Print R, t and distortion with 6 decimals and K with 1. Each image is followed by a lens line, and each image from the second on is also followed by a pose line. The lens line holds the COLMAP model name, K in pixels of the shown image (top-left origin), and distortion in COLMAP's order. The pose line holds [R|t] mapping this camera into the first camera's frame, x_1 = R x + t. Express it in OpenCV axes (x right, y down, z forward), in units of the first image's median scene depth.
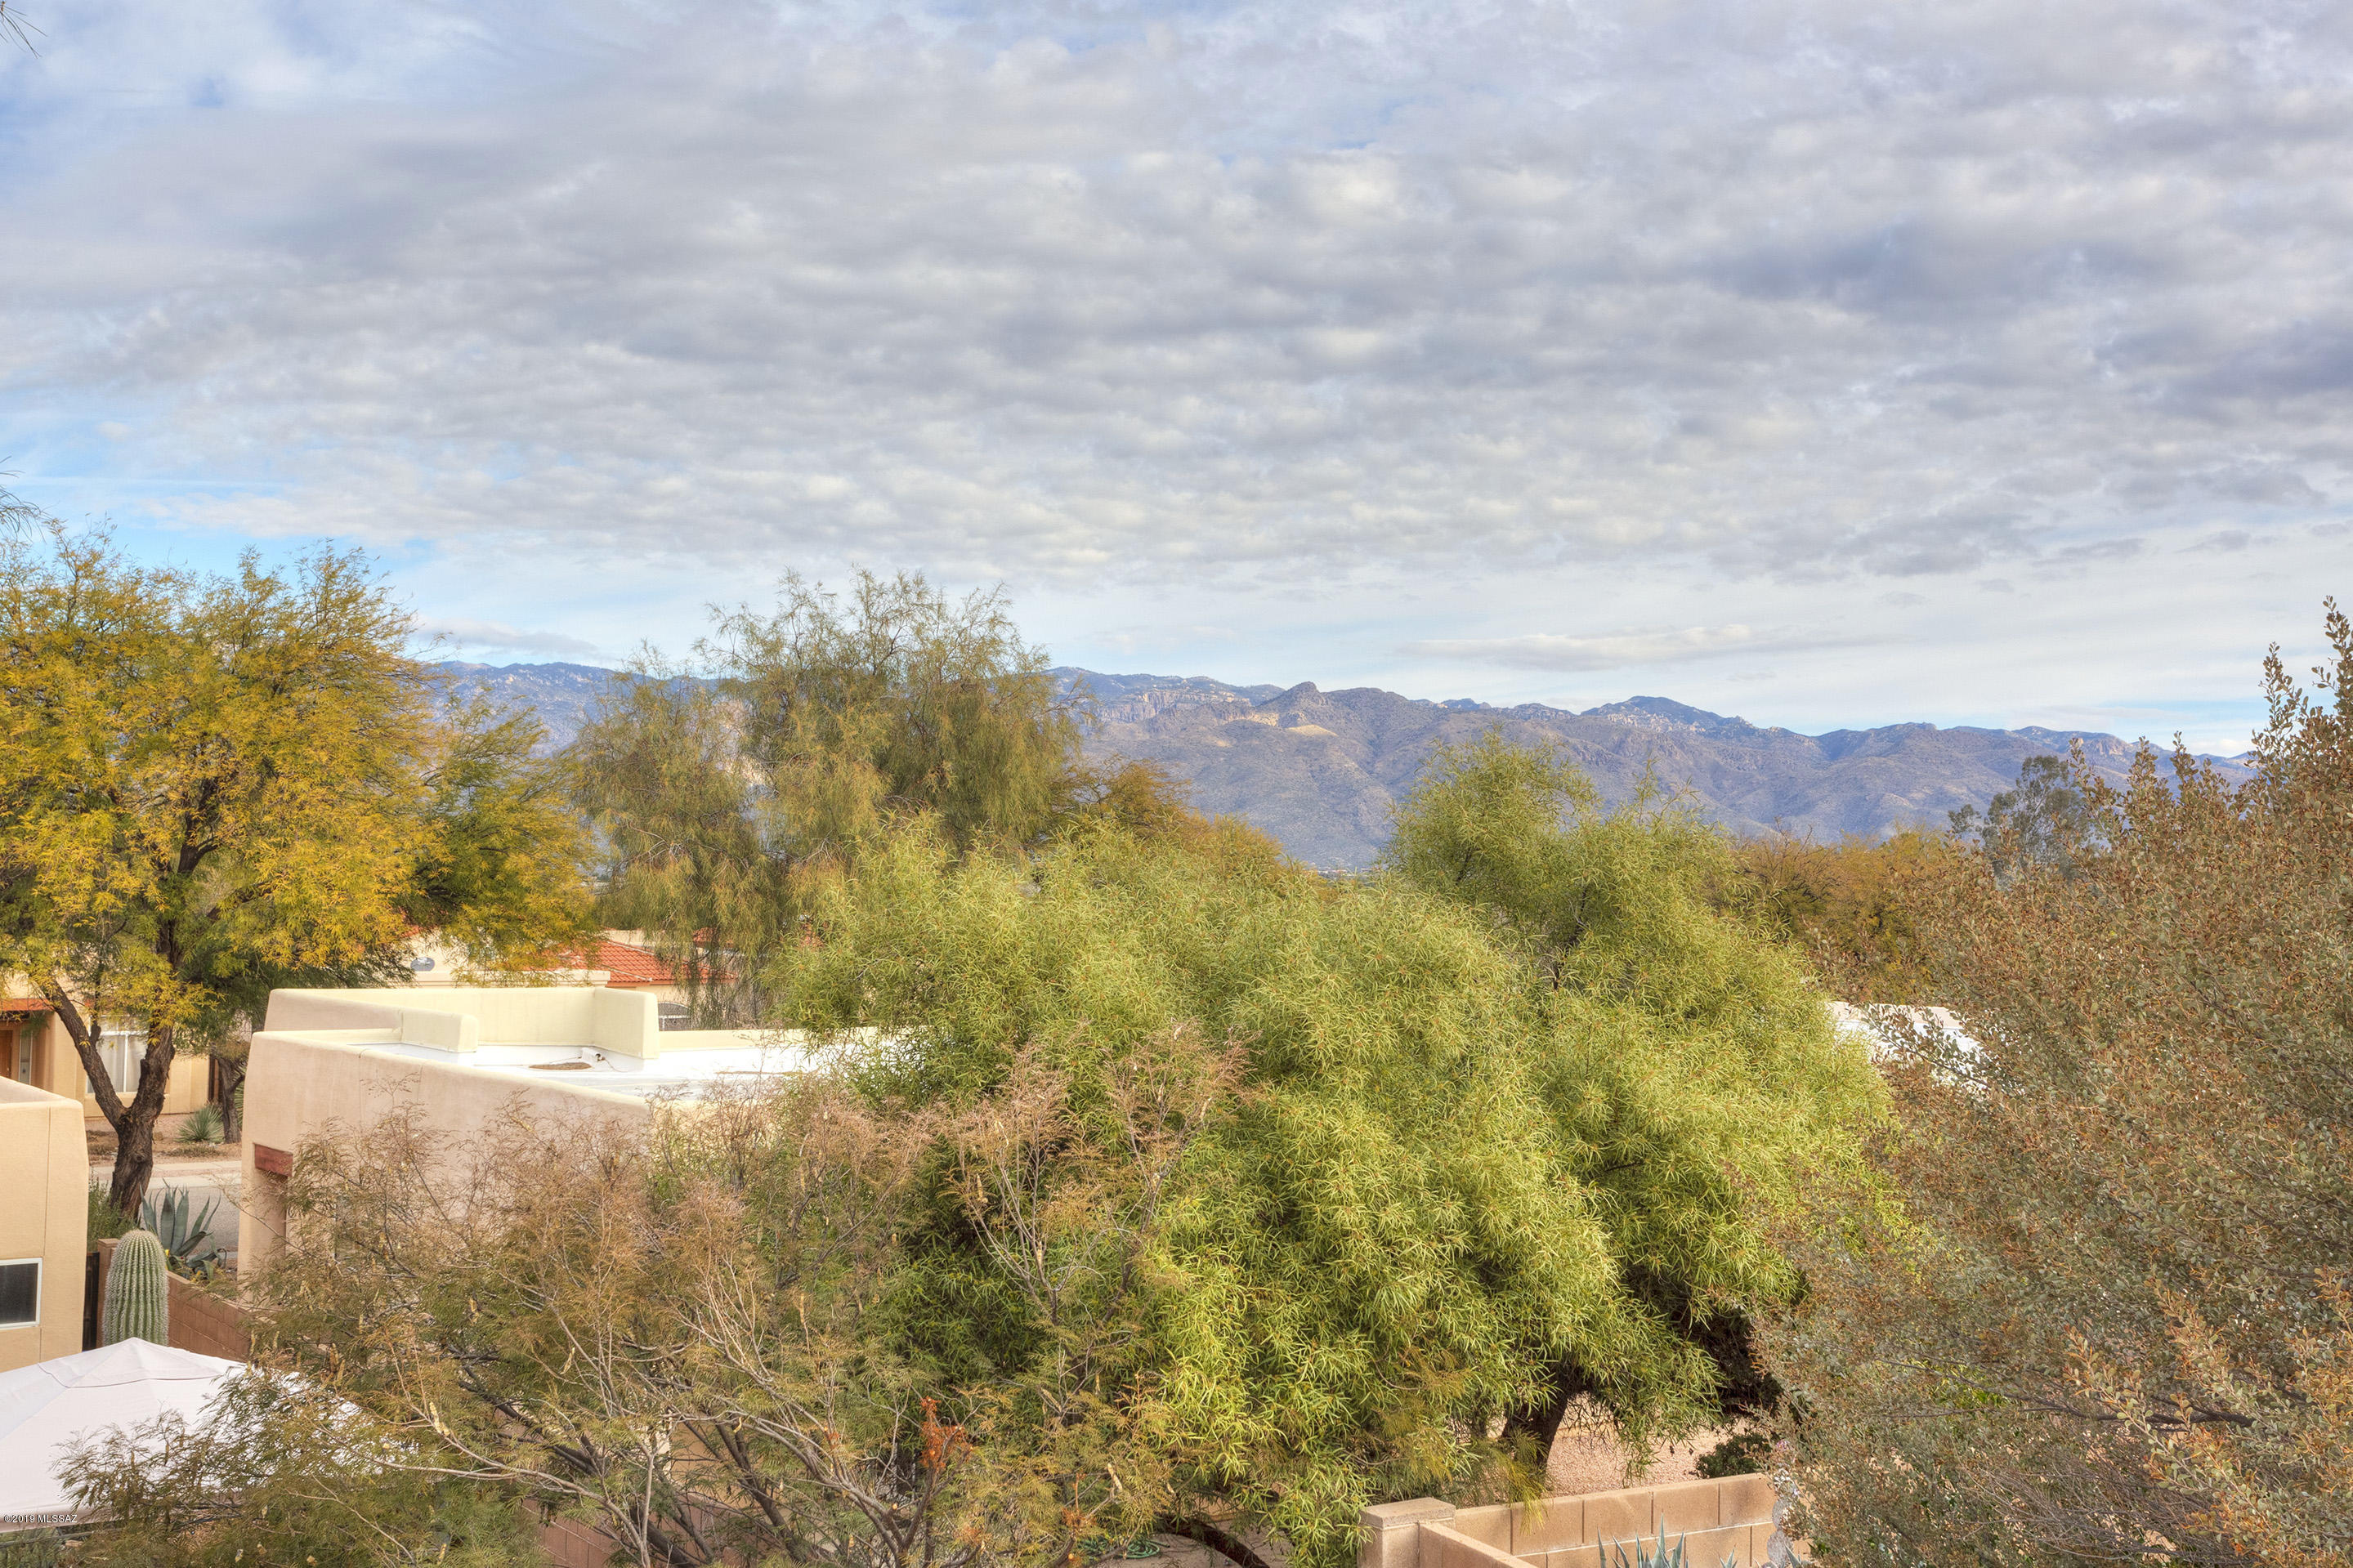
lens RADIAL K [[2635.0, 0, 1154.7], [0, 2635.0, 777.9], [0, 0, 1]] dist [0.019631, 0.000000]
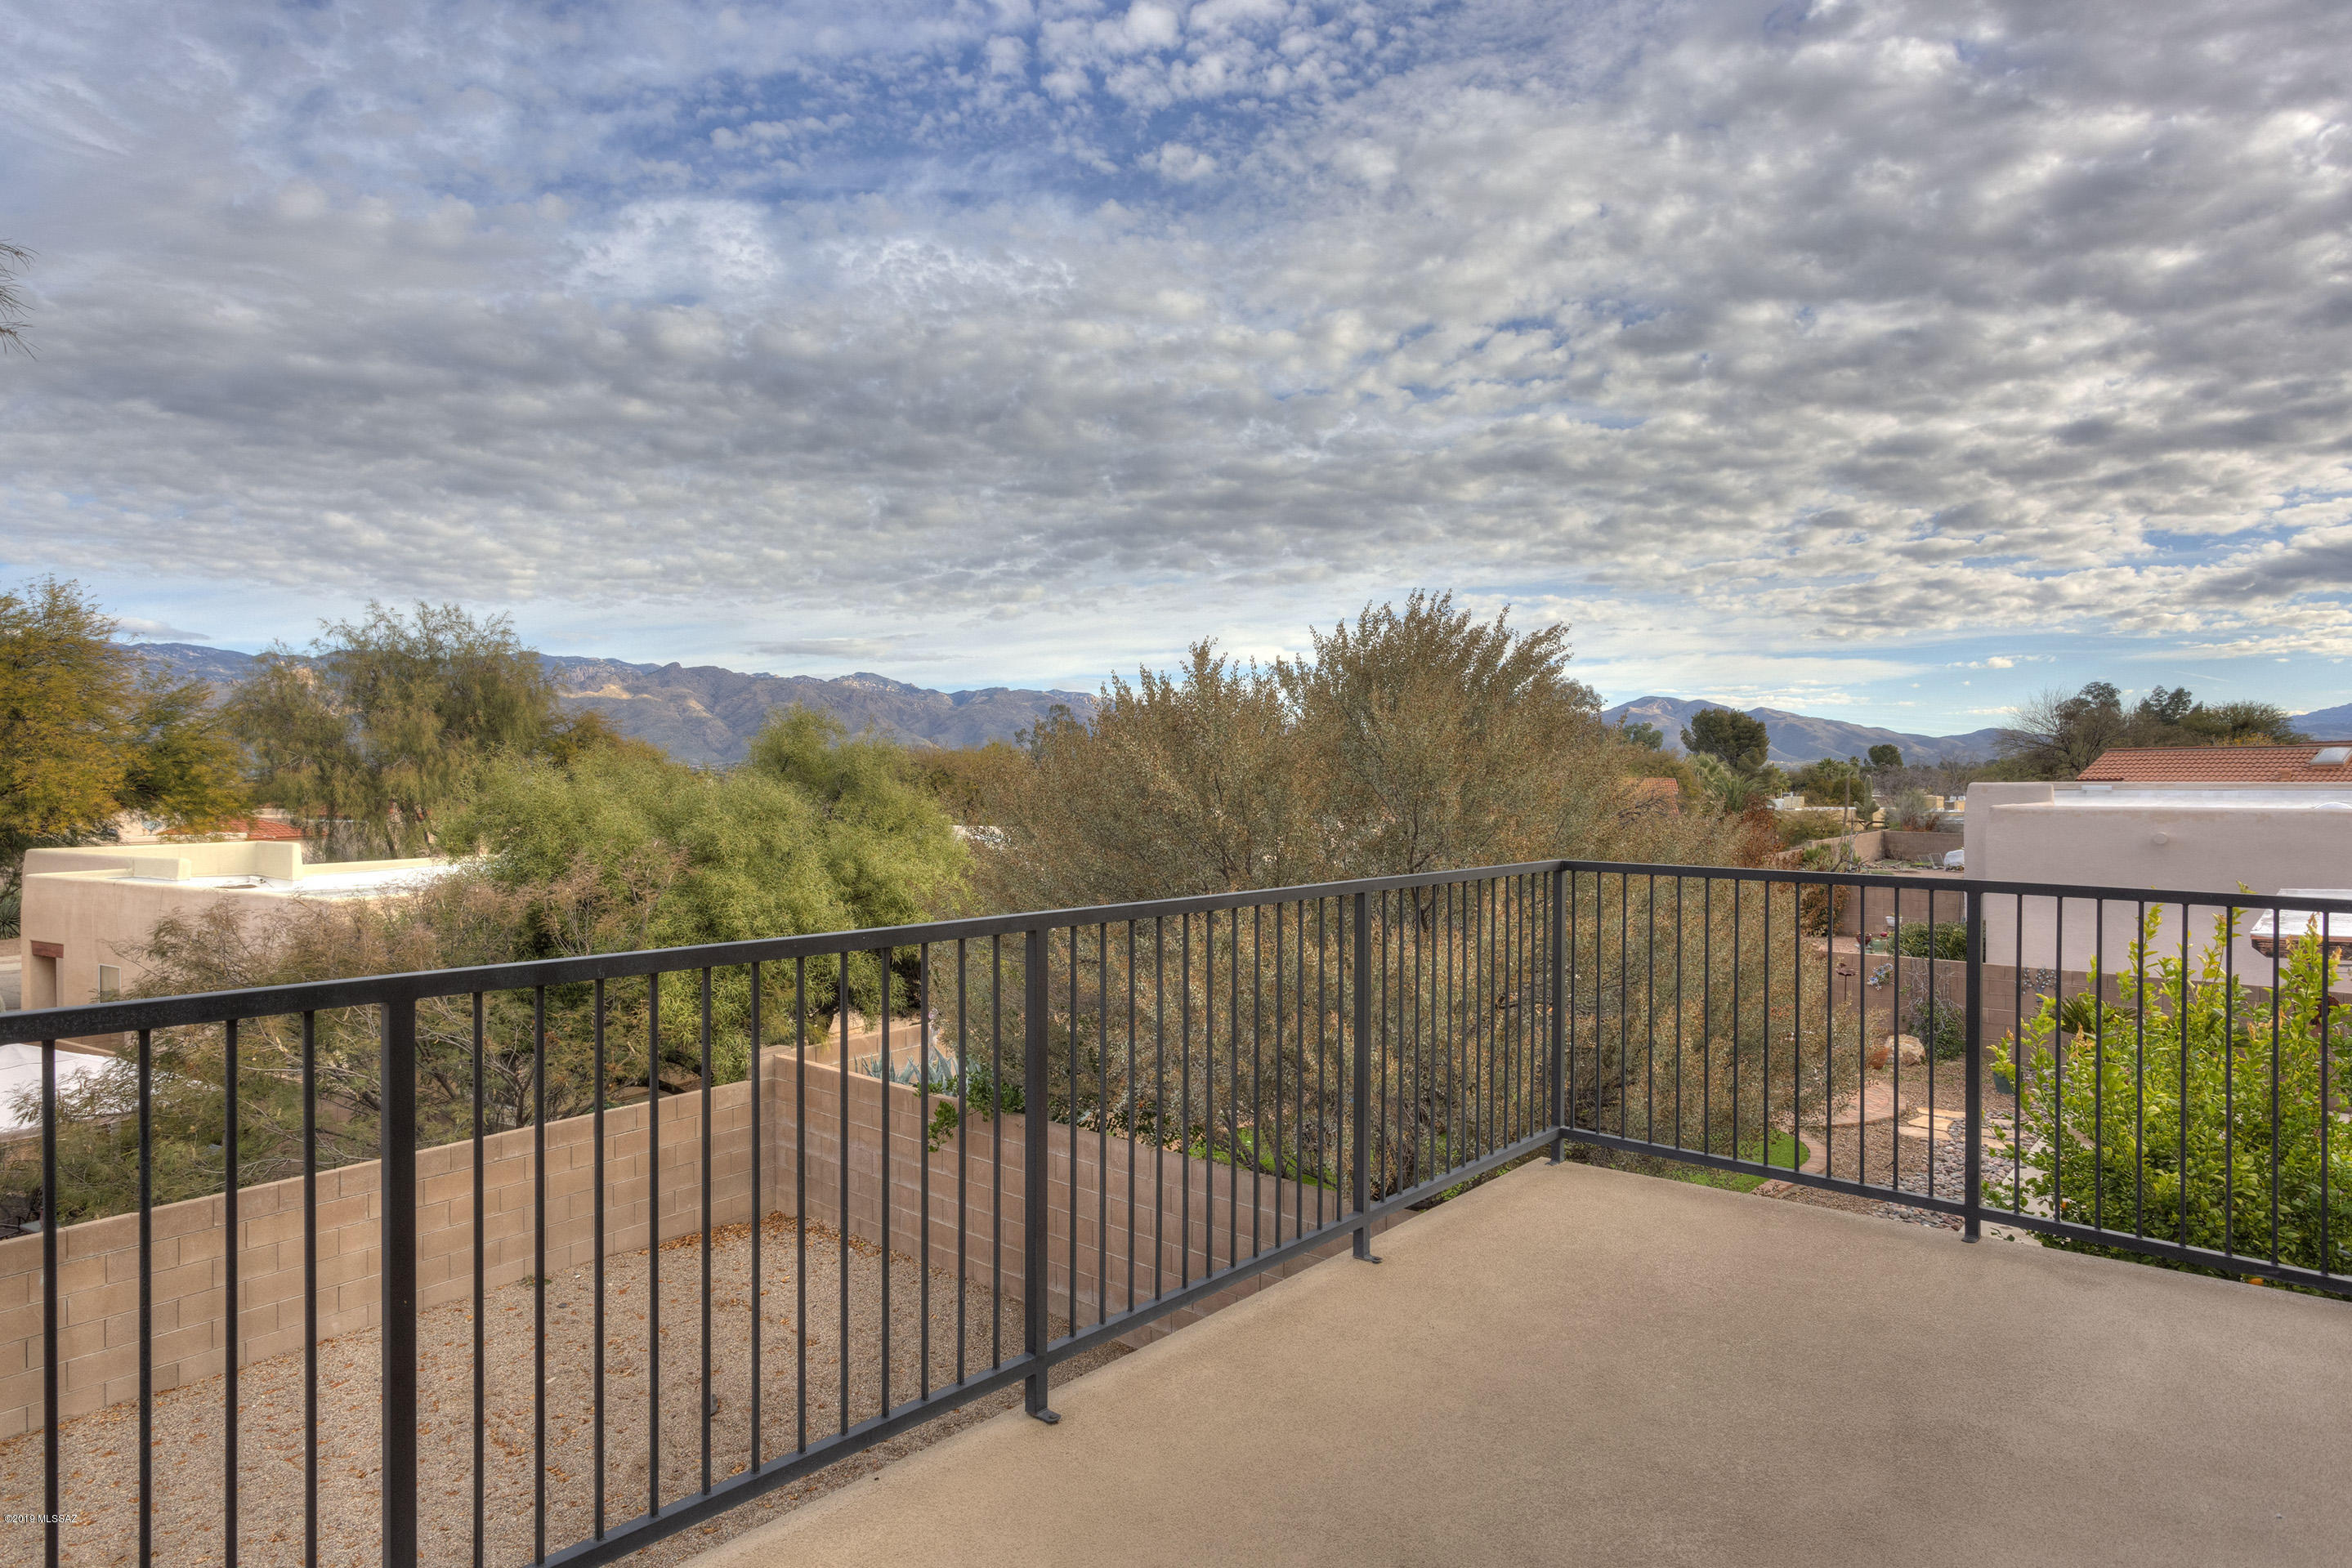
lens RADIAL K [[1367.0, 0, 1159.9], [0, 1367.0, 785.3], [0, 0, 1]] dist [-0.005784, 0.000699]
pose [[0.922022, -0.021296, 0.386550, -0.024740], [0.001425, 0.998666, 0.051620, -0.005387], [-0.387134, -0.047044, 0.920823, -0.112455]]
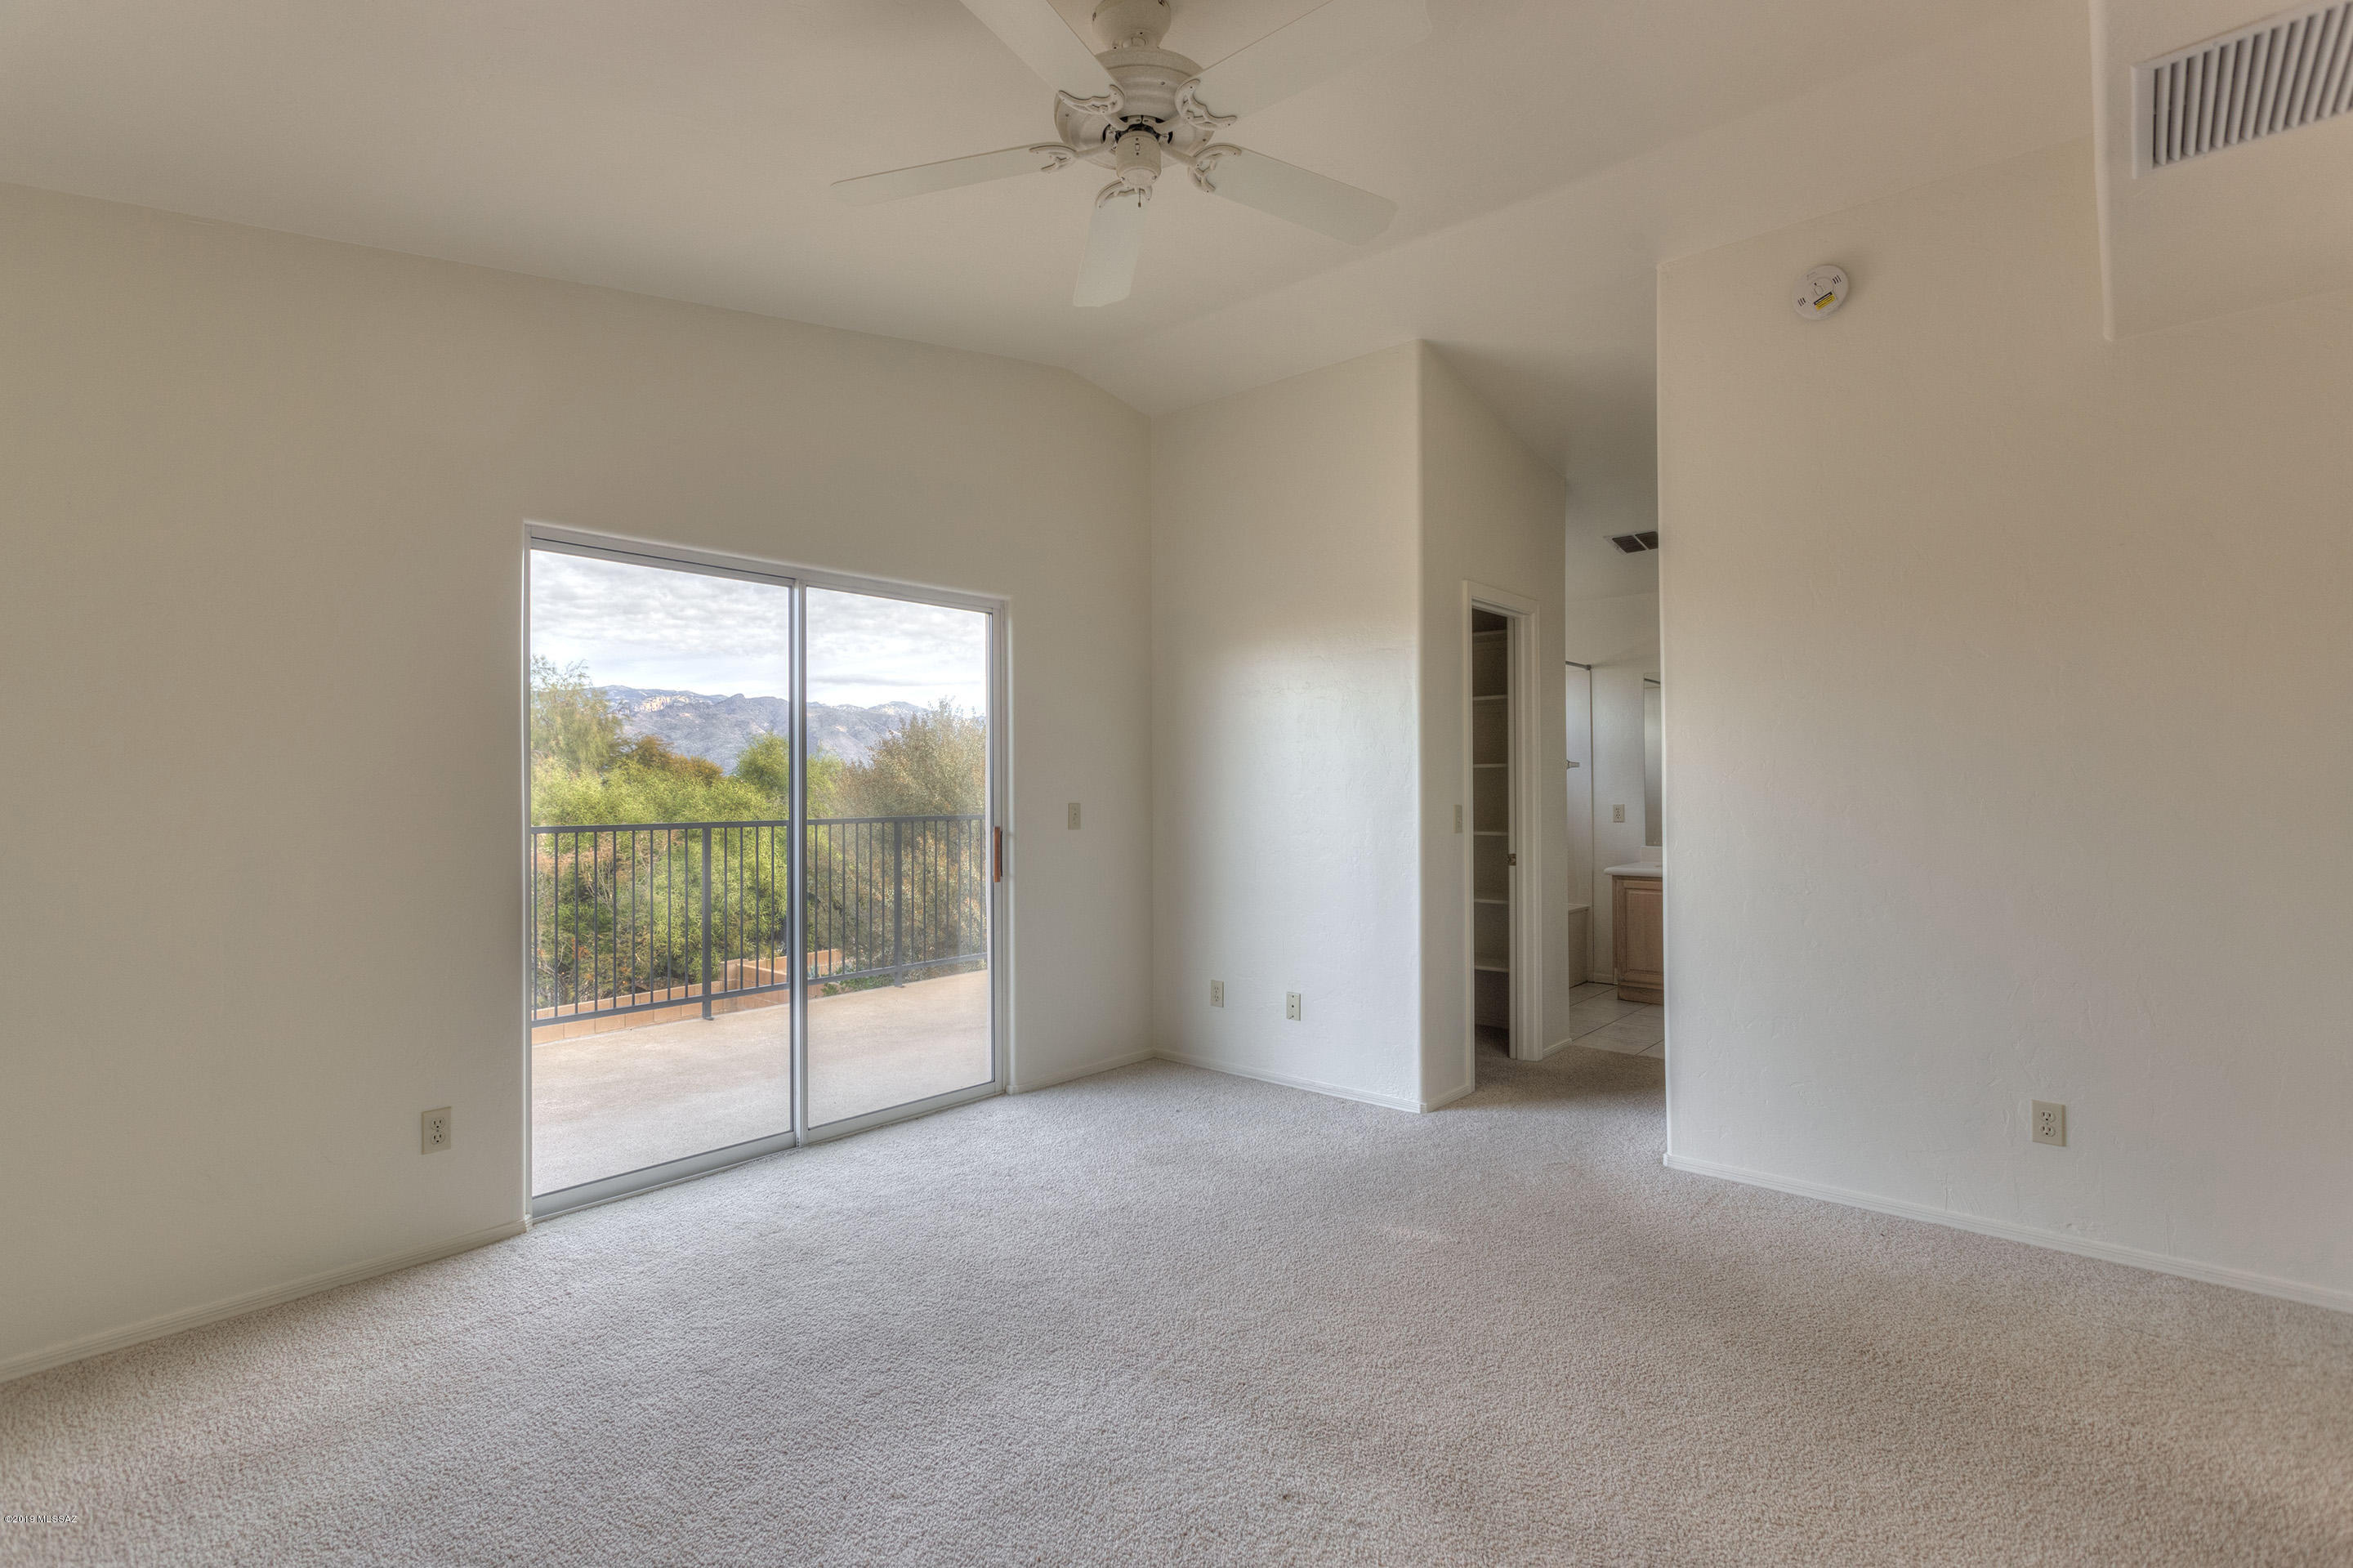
lens RADIAL K [[1113.7, 0, 1172.0], [0, 1113.7, 784.9], [0, 0, 1]] dist [-0.001839, -0.000236]
pose [[0.909416, -0.024554, 0.415161, 0.010793], [0.006530, 0.998976, 0.044779, -0.007117], [-0.415835, -0.038011, 0.908645, -0.309107]]
